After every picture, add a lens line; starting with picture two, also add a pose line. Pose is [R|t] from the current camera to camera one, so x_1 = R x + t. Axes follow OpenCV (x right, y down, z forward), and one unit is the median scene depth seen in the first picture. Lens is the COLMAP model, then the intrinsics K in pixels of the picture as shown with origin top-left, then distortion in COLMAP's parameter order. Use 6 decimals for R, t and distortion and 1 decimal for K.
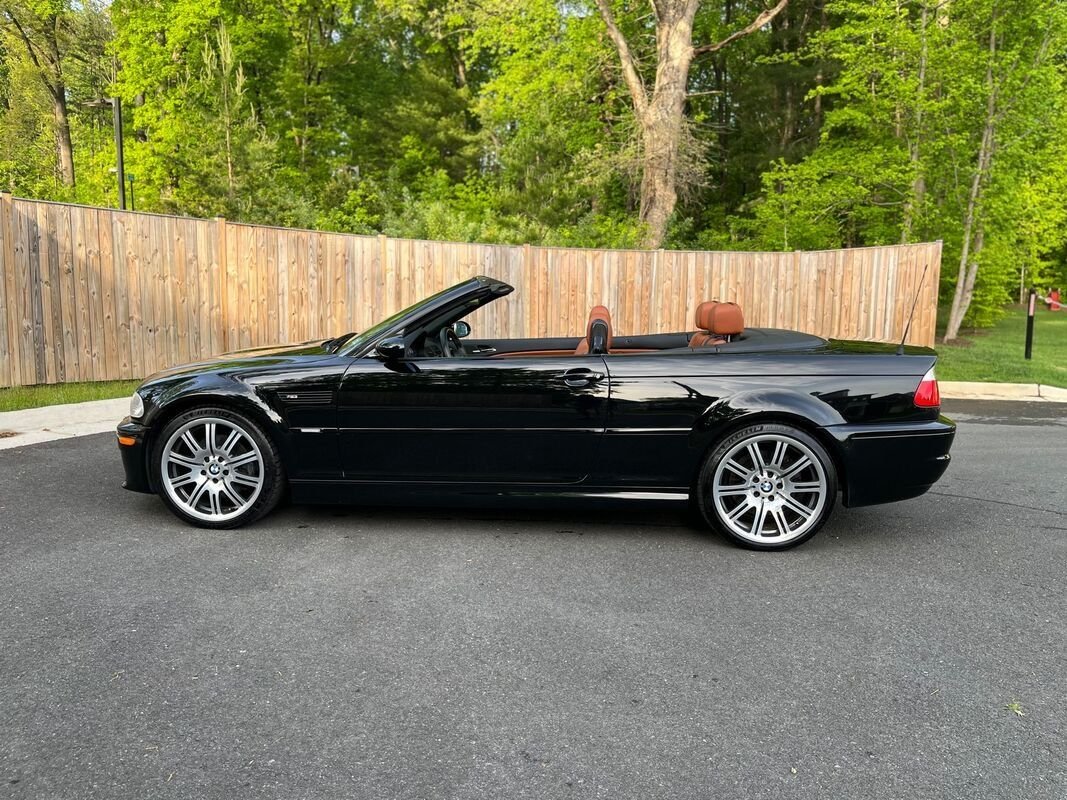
lens RADIAL K [[813.7, 0, 540.5], [0, 813.7, 407.4], [0, 0, 1]] dist [0.065780, -0.092692]
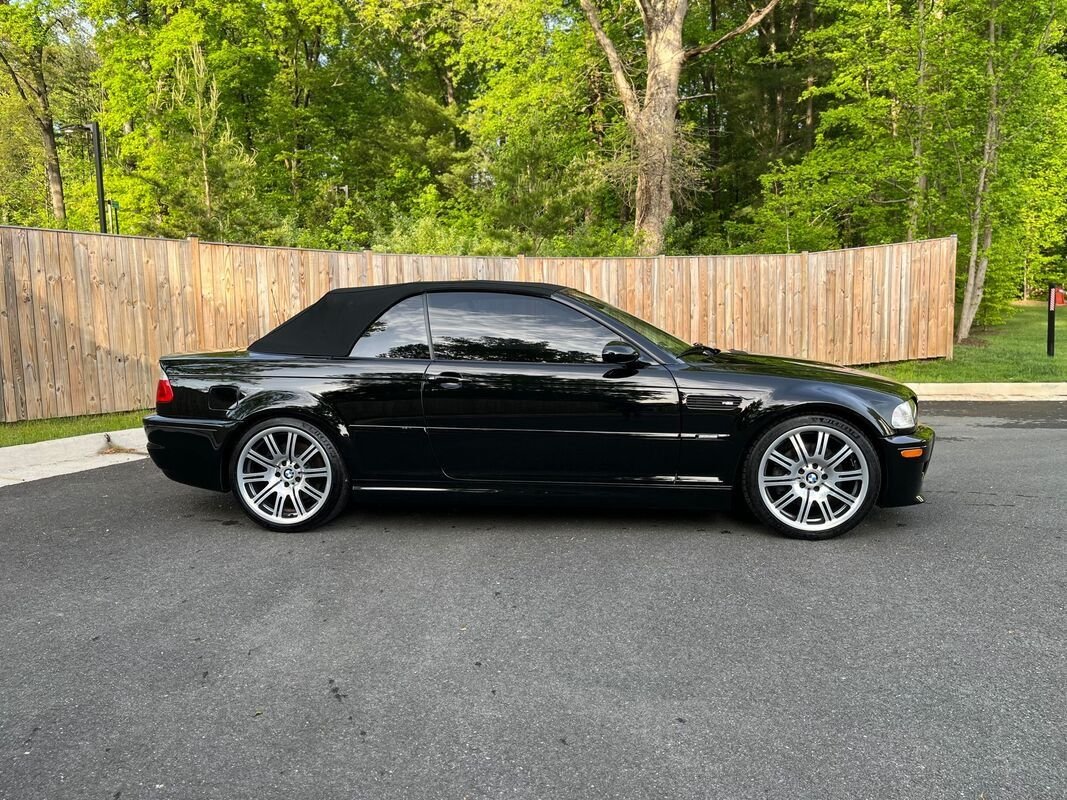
lens RADIAL K [[813.7, 0, 537.2], [0, 813.7, 404.5], [0, 0, 1]] dist [0.065780, -0.092692]
pose [[0.999329, -0.036480, -0.003246, -0.000814], [0.036401, 0.999103, -0.021615, -0.004241], [0.004032, 0.021483, 0.999761, 0.049623]]
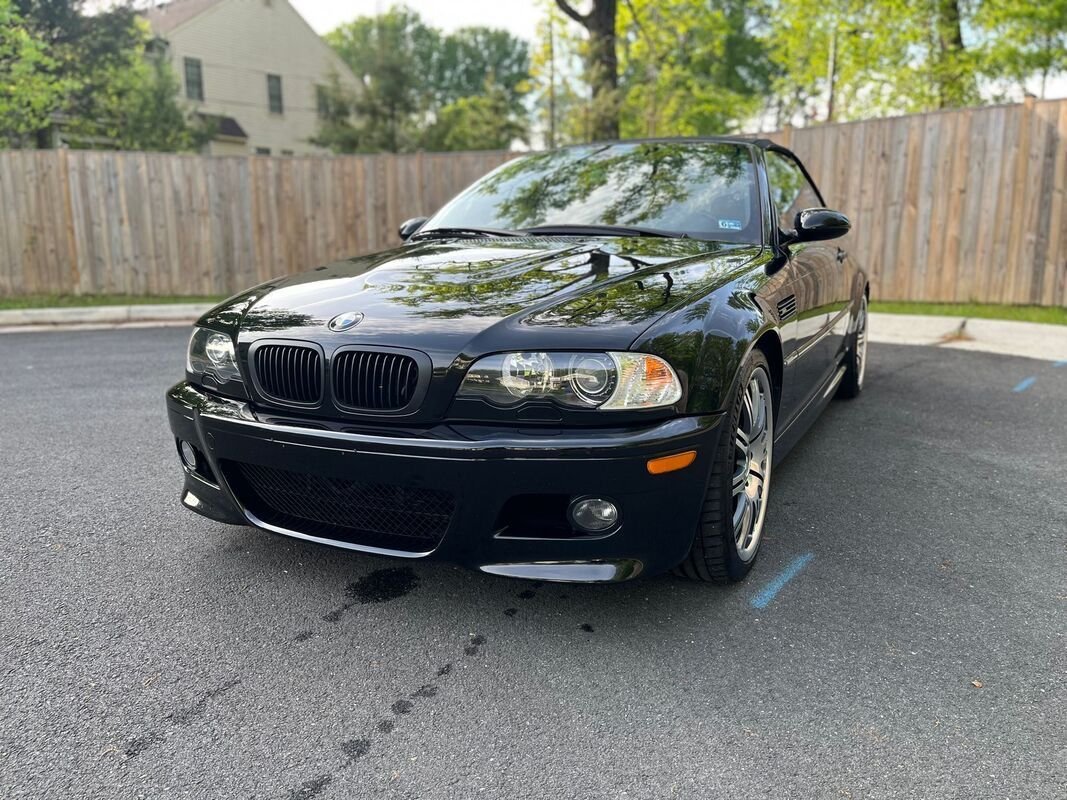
lens RADIAL K [[813.7, 0, 529.6], [0, 813.7, 397.4], [0, 0, 1]] dist [0.065780, -0.092692]
pose [[-0.344017, 0.167351, -0.923929, 0.276348], [-0.114171, 0.969233, 0.218067, -0.039225], [0.931996, 0.180505, -0.314326, 0.482867]]
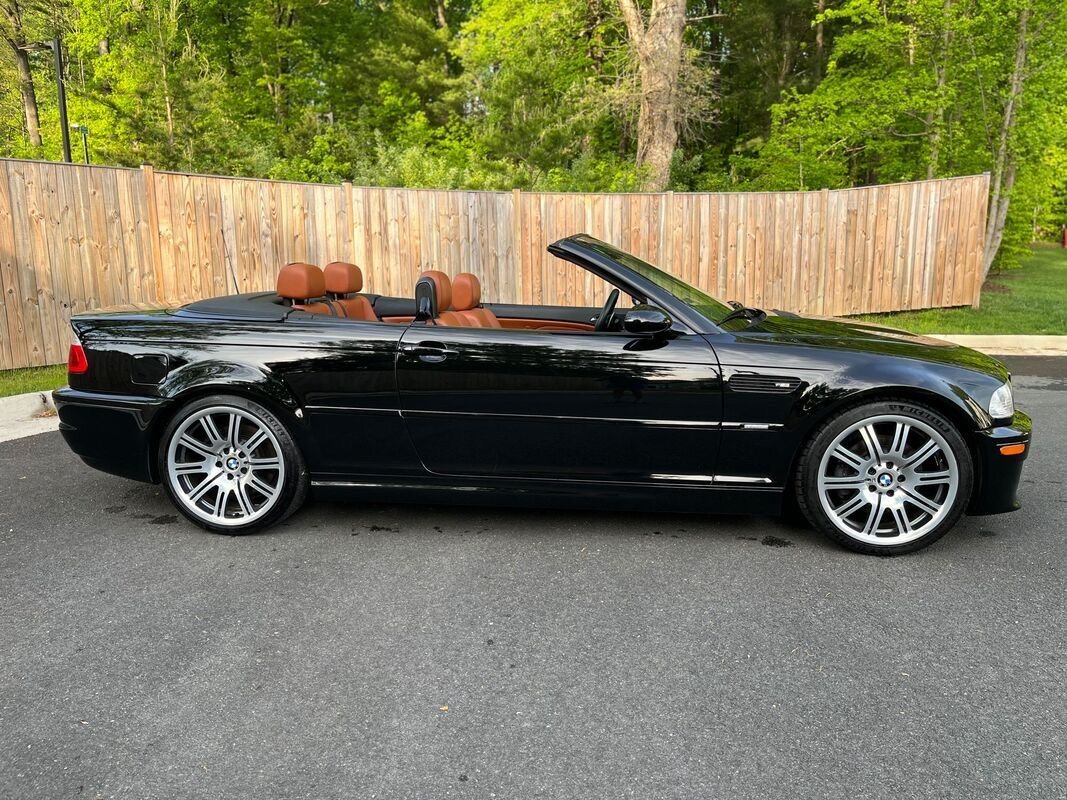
lens RADIAL K [[813.7, 0, 536.3], [0, 813.7, 402.3], [0, 0, 1]] dist [0.065780, -0.092692]
pose [[0.999596, -0.028301, 0.002798, -0.004056], [0.028115, 0.998220, 0.052603, -0.018165], [-0.004282, -0.052503, 0.998612, 0.112596]]
